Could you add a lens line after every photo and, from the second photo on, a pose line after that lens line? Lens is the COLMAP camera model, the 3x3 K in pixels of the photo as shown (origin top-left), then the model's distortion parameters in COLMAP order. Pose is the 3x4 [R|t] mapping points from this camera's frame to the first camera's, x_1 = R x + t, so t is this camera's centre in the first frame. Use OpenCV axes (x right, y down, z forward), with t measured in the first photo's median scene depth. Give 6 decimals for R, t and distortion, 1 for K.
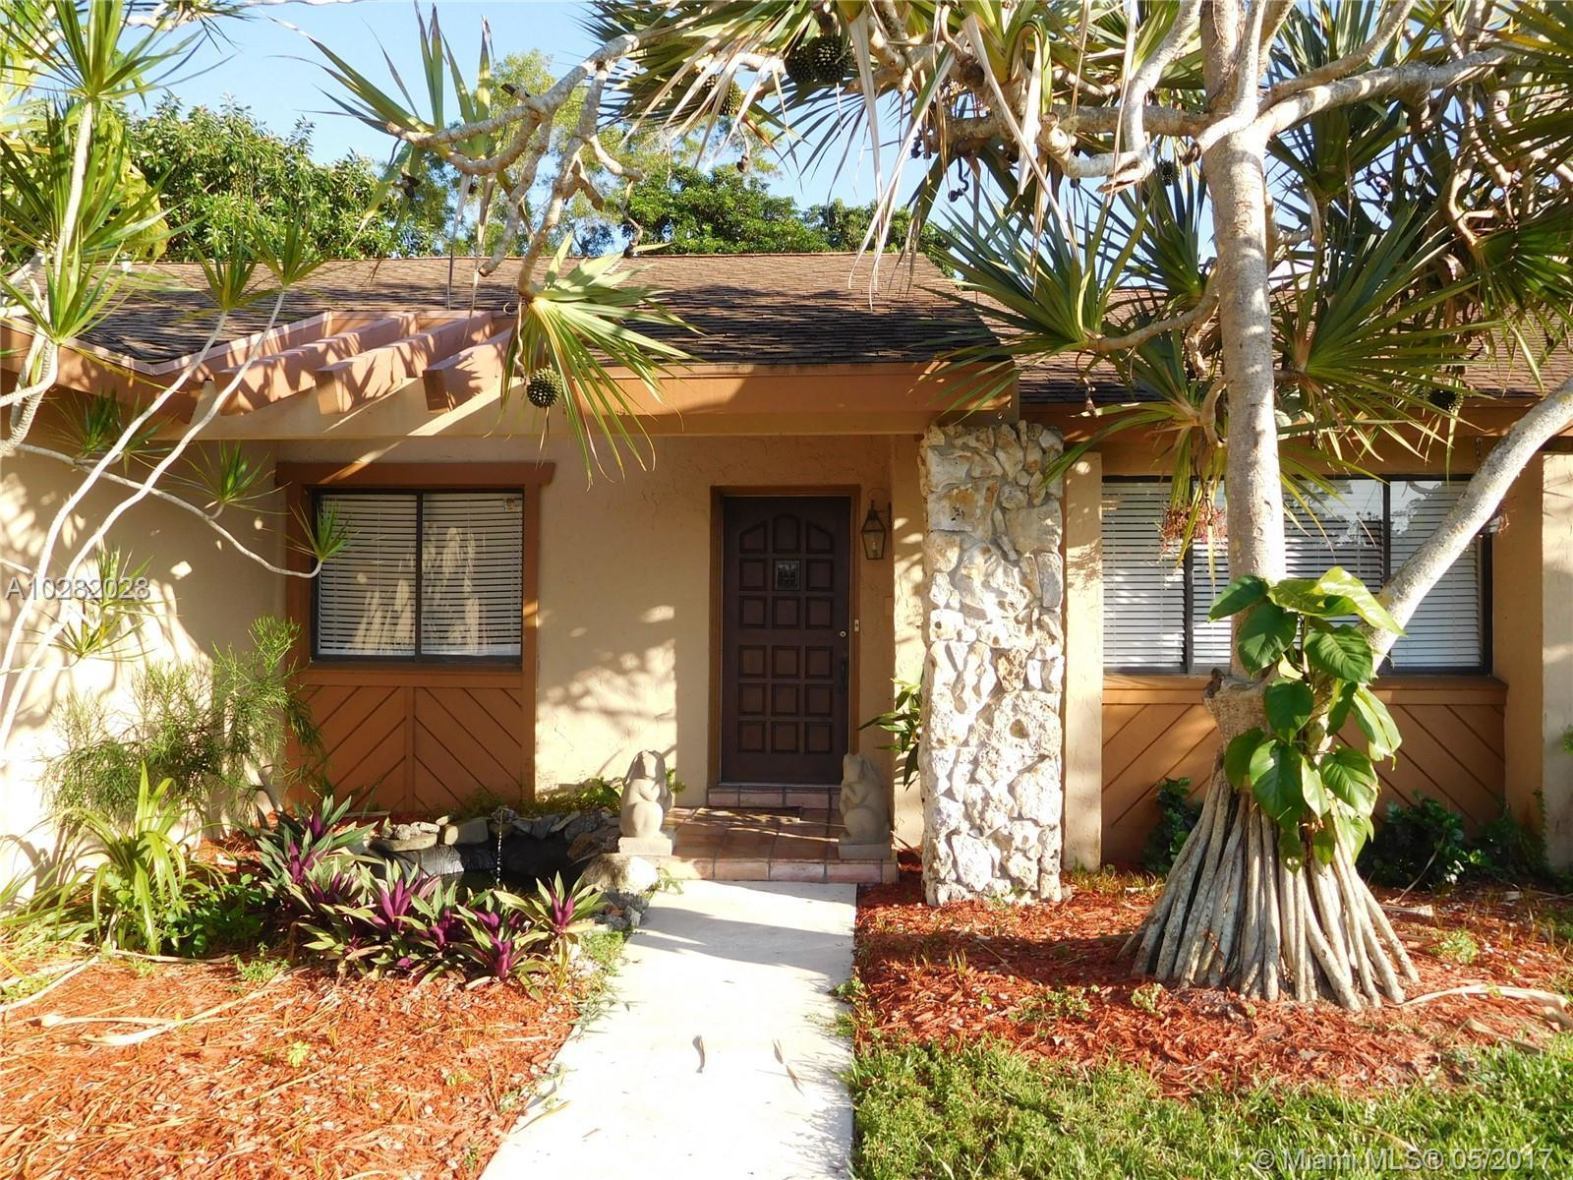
lens RADIAL K [[1185.2, 0, 786.5], [0, 1185.2, 590.0], [0, 0, 1]] dist [-0.001953, 0.001614]
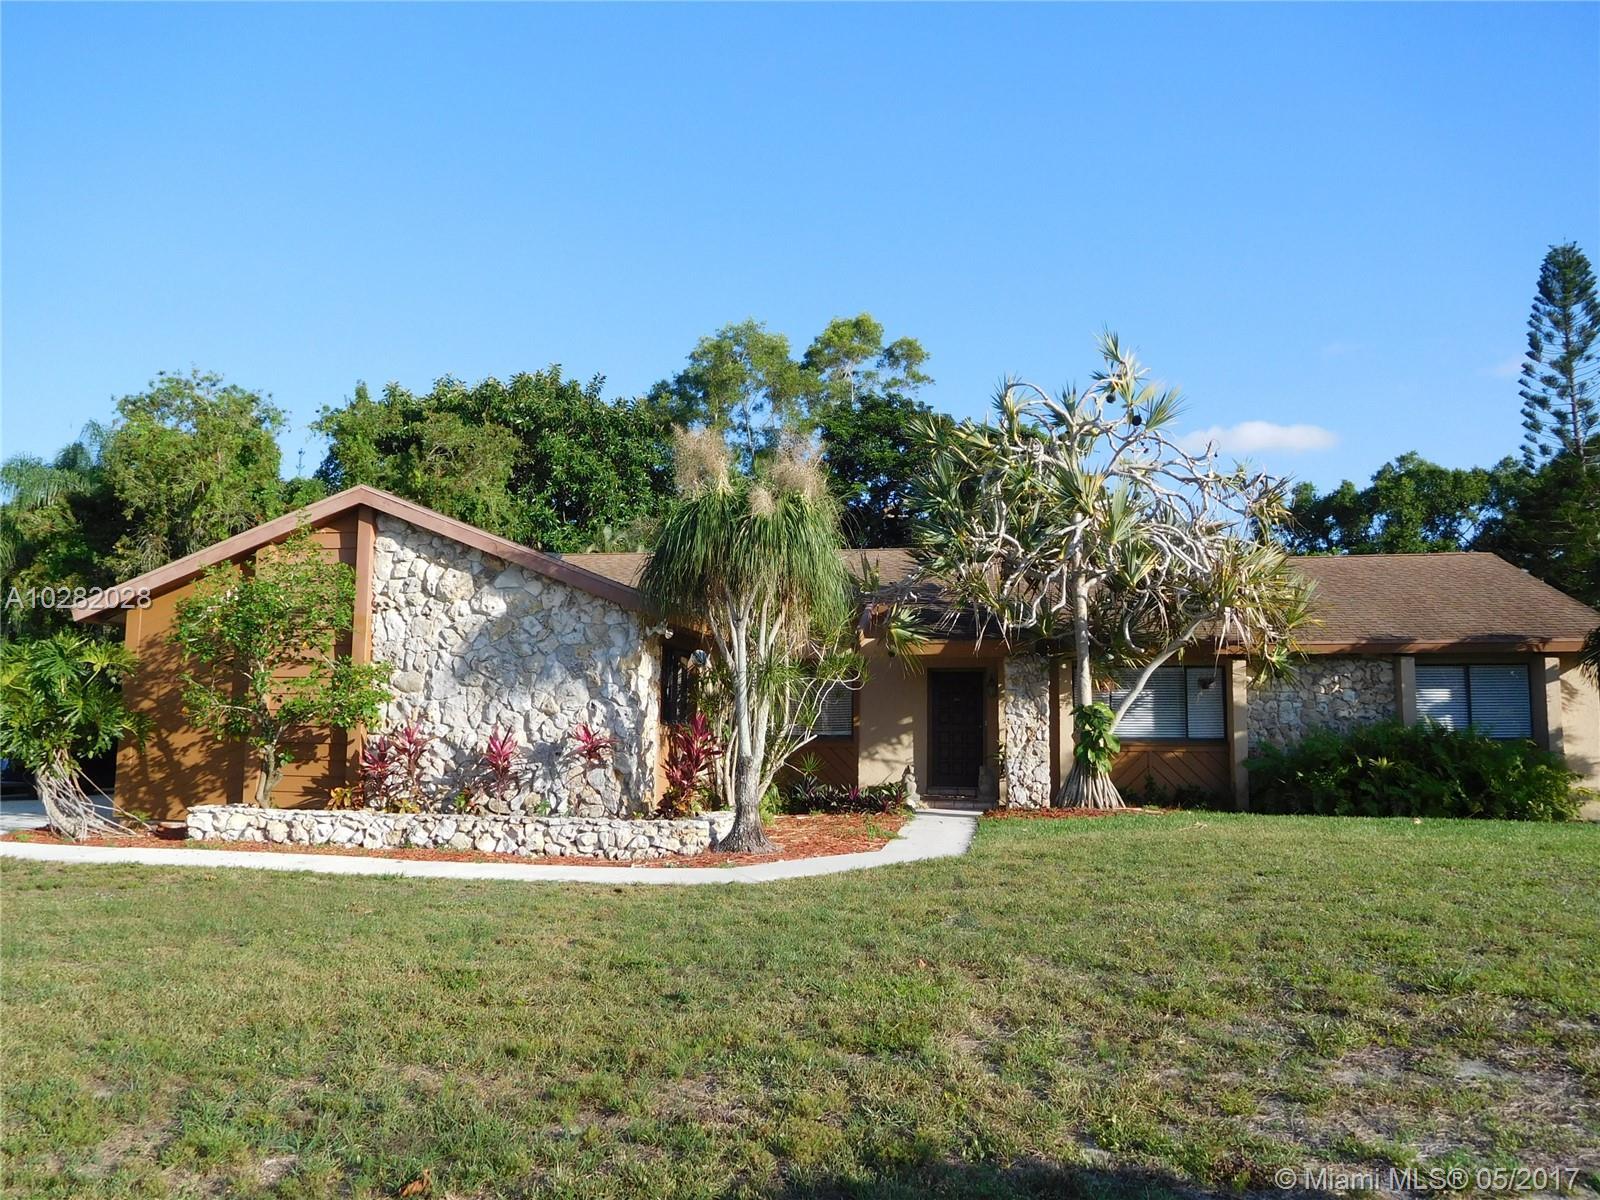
lens RADIAL K [[1205.5, 0, 800.0], [0, 1205.5, 600.0], [0, 0, 1]] dist [-0.001953, 0.001614]
pose [[0.993230, -0.007525, -0.115921, -0.048645], [-0.003576, 0.995446, -0.095259, 0.020304], [0.116110, 0.095029, 0.988680, -2.263648]]
